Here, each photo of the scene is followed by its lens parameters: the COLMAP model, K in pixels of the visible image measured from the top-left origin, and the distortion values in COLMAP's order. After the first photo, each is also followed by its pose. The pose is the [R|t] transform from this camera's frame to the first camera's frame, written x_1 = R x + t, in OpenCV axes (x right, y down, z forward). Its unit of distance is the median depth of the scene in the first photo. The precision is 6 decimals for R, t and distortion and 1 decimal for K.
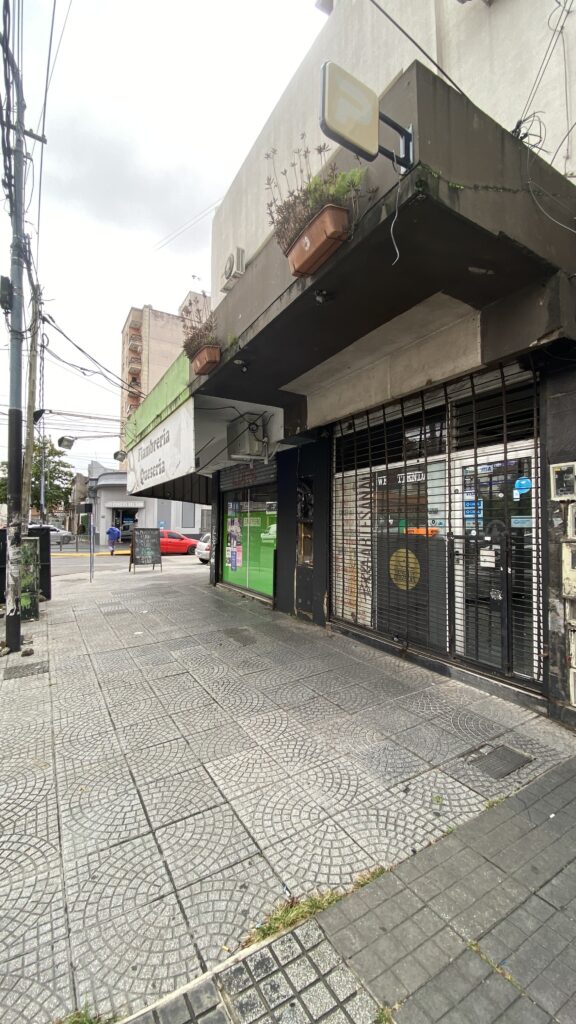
lens RADIAL K [[414.6, 0, 288.0], [0, 414.6, 512.0], [0, 0, 1]] dist [0.030427, -0.026126]
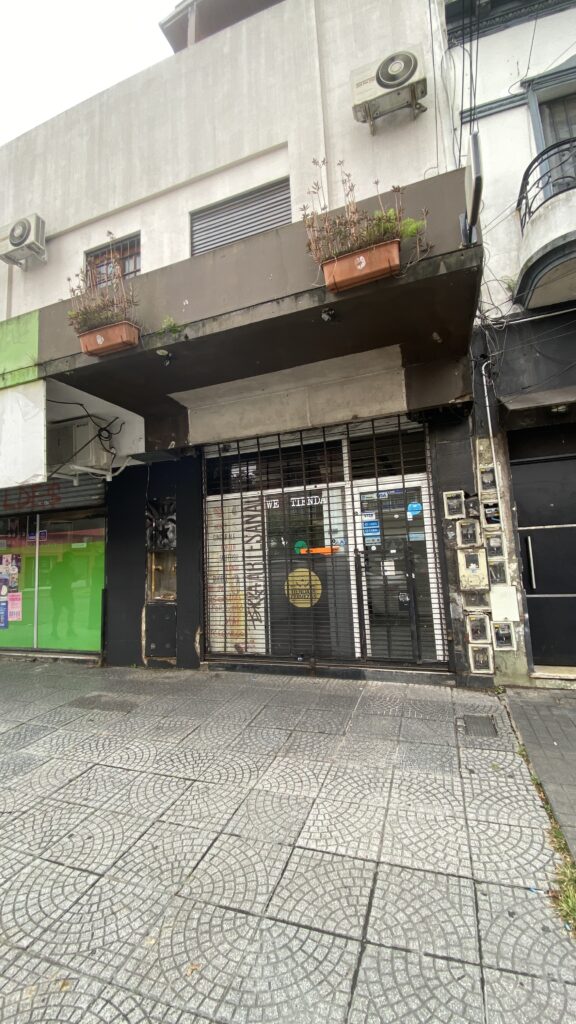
lens RADIAL K [[414.6, 0, 288.0], [0, 414.6, 512.0], [0, 0, 1]] dist [0.030427, -0.026126]
pose [[0.762604, 0.033748, 0.645985, -0.513236], [0.029963, 0.995723, -0.087392, 0.043245], [-0.646172, 0.086001, 0.758331, 0.263438]]
